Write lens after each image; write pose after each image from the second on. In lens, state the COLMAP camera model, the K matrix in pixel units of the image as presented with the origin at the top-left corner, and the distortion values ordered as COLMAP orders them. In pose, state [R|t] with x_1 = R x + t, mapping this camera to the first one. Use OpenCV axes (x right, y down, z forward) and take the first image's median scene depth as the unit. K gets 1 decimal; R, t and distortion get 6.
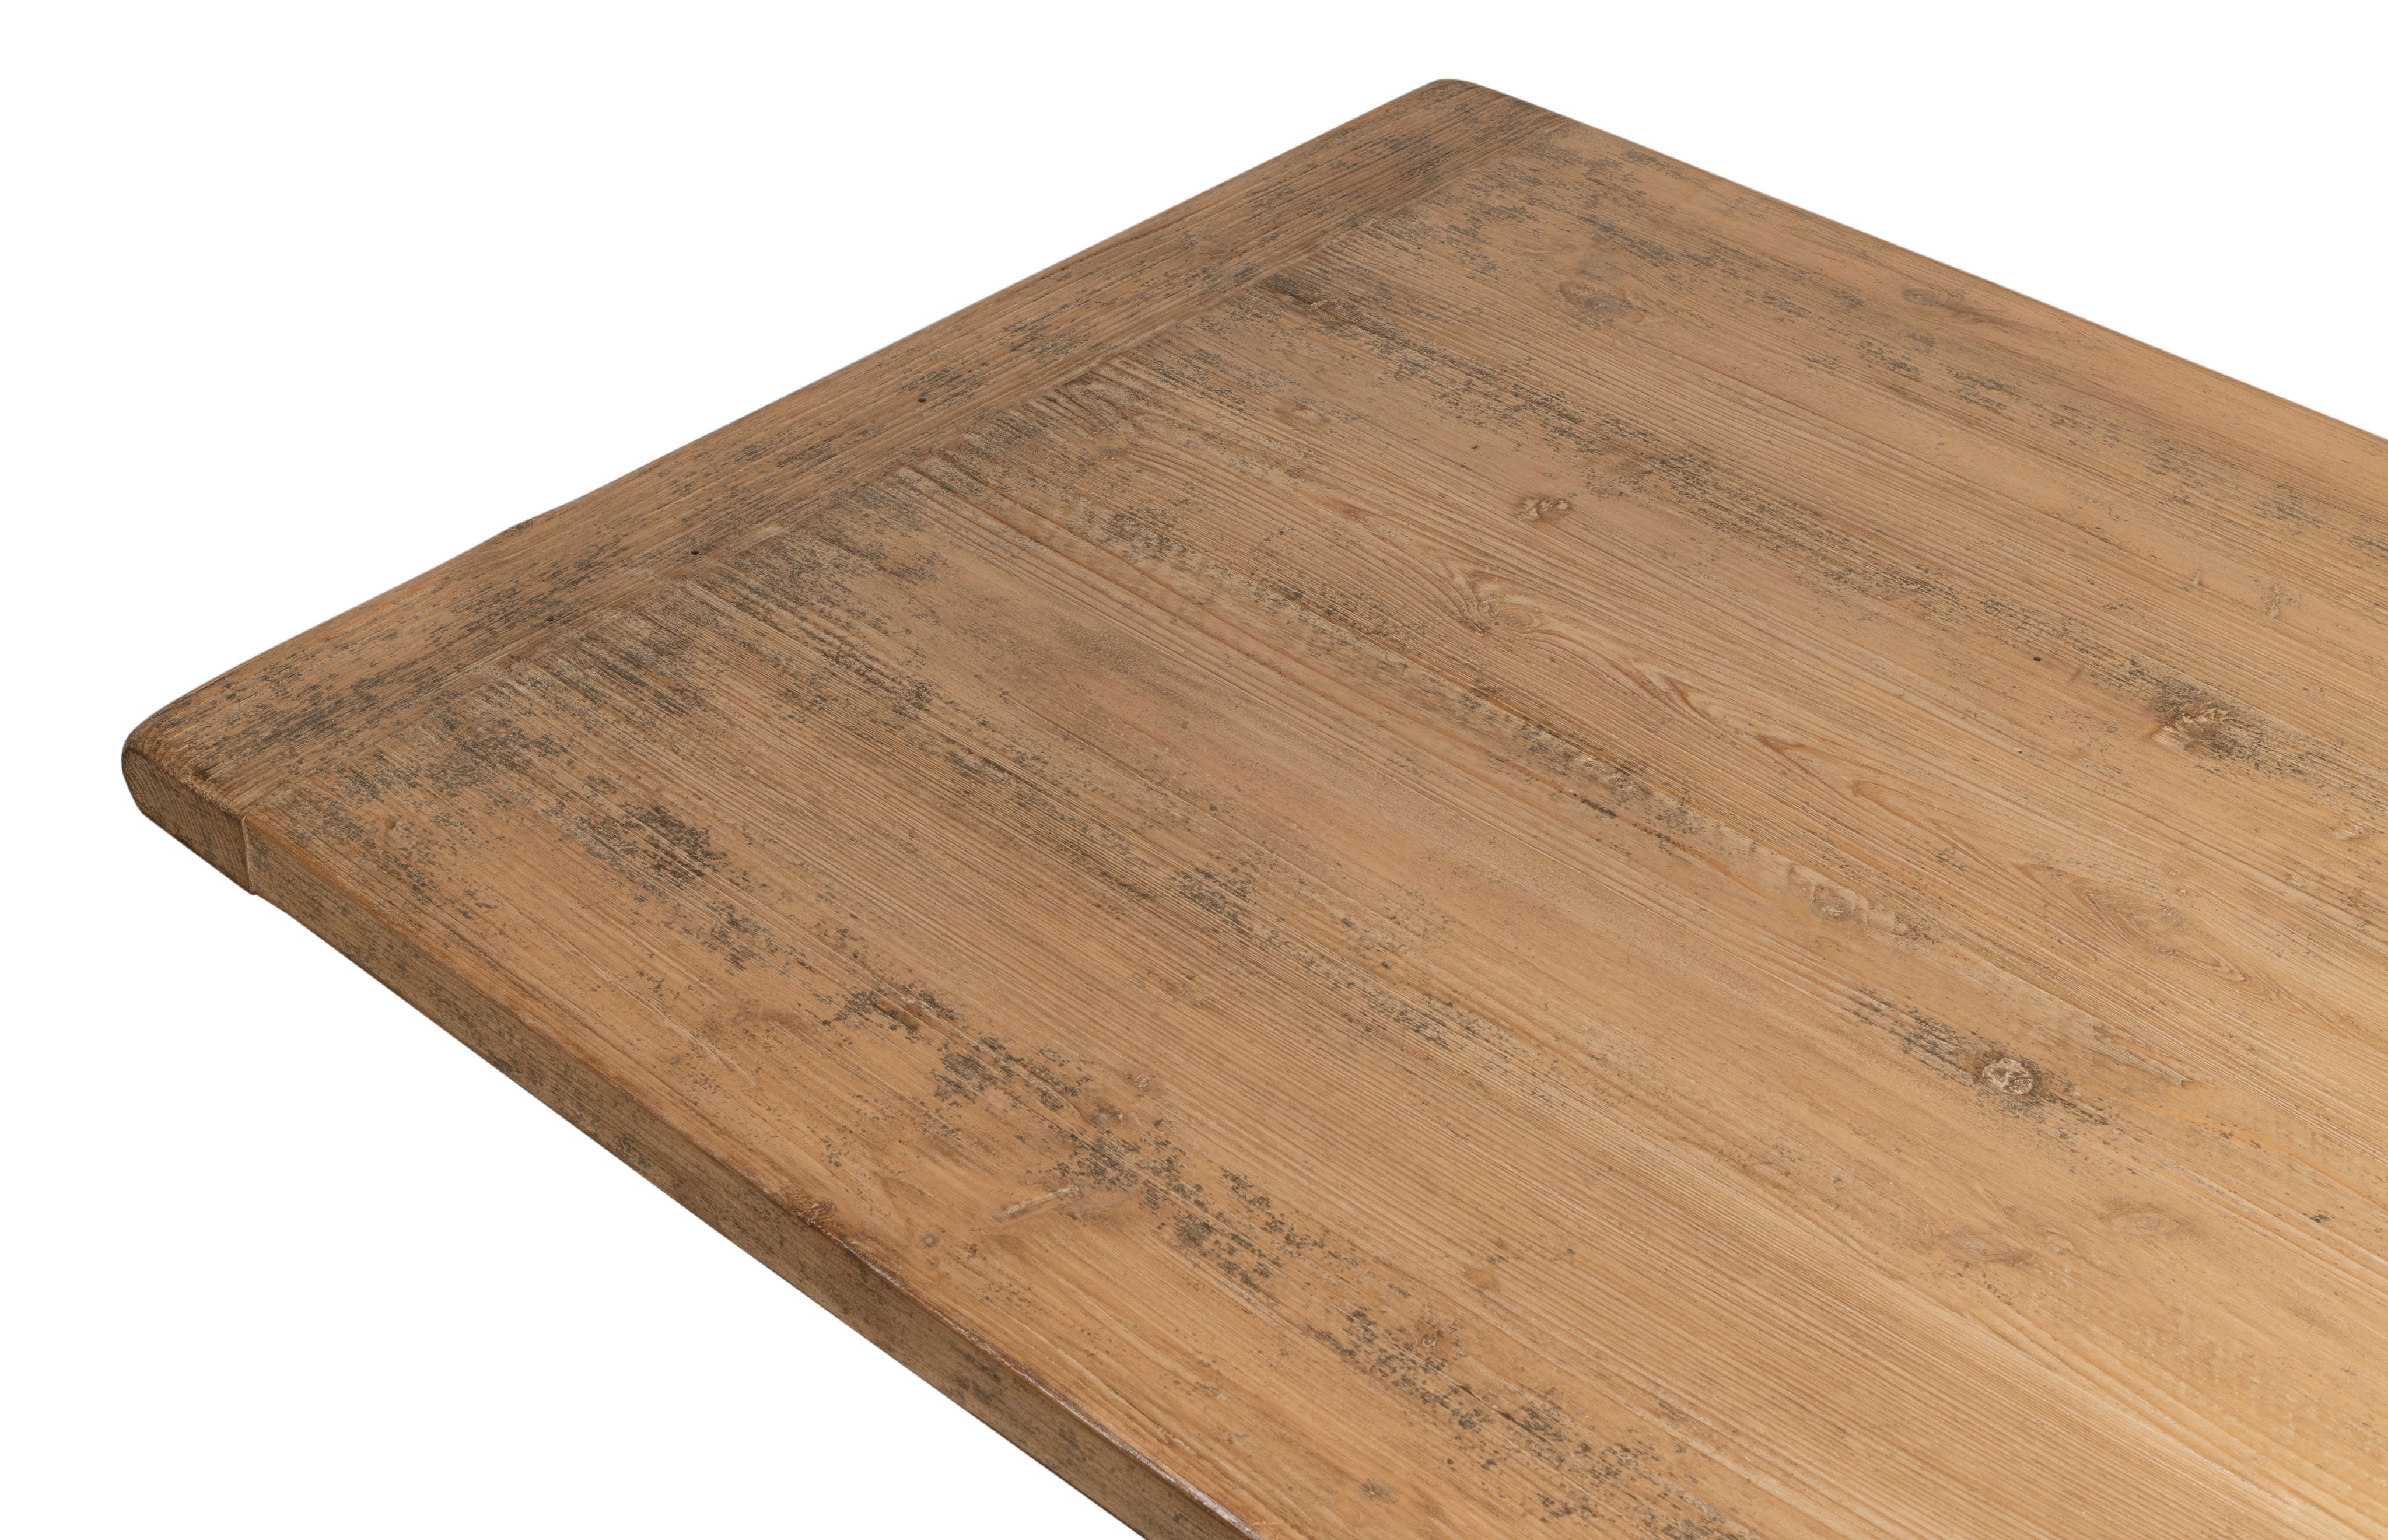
lens RADIAL K [[3456.8, 0, 1191.8], [0, 3456.8, 769.9], [0, 0, 1]] dist [-0.054611, 0.000000]
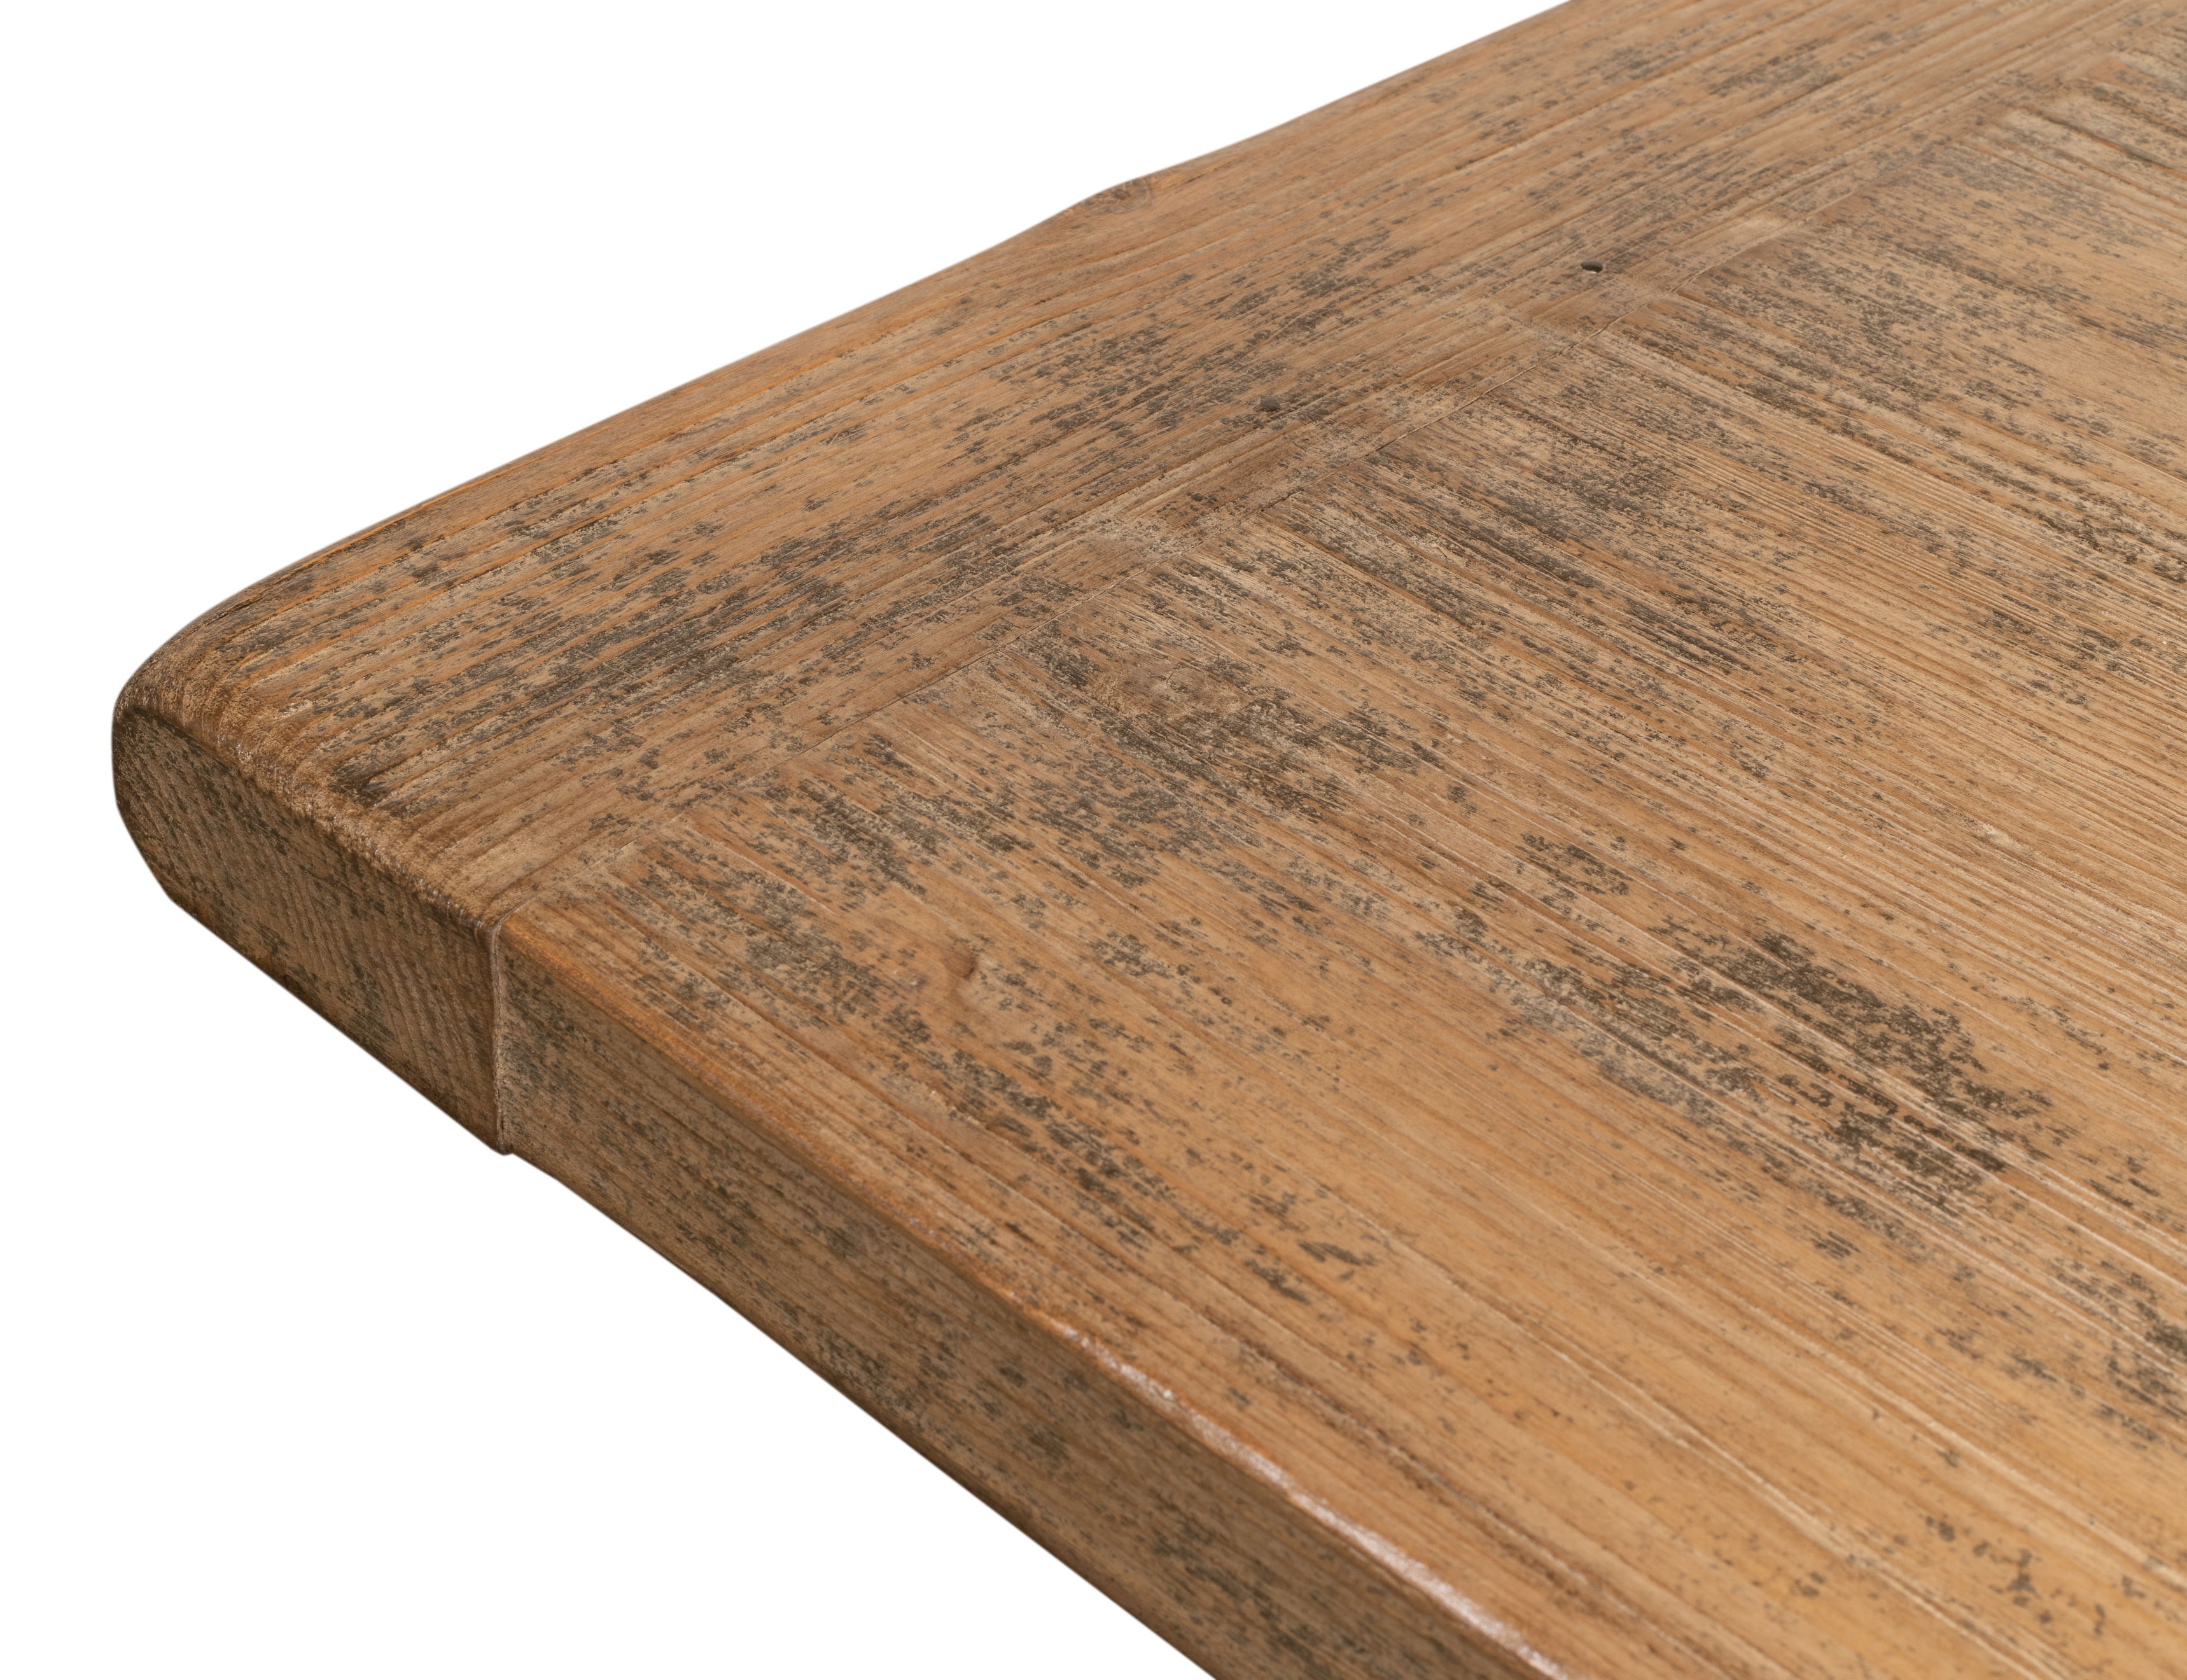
lens RADIAL K [[3556.7, 0, 1095.2], [0, 3556.7, 835.6], [0, 0, 1]] dist [-0.088428, 0.000000]
pose [[0.999350, 0.035515, 0.006208, -0.215613], [-0.035525, 0.999368, 0.001542, 0.002726], [-0.006150, -0.001762, 0.999980, 0.646684]]
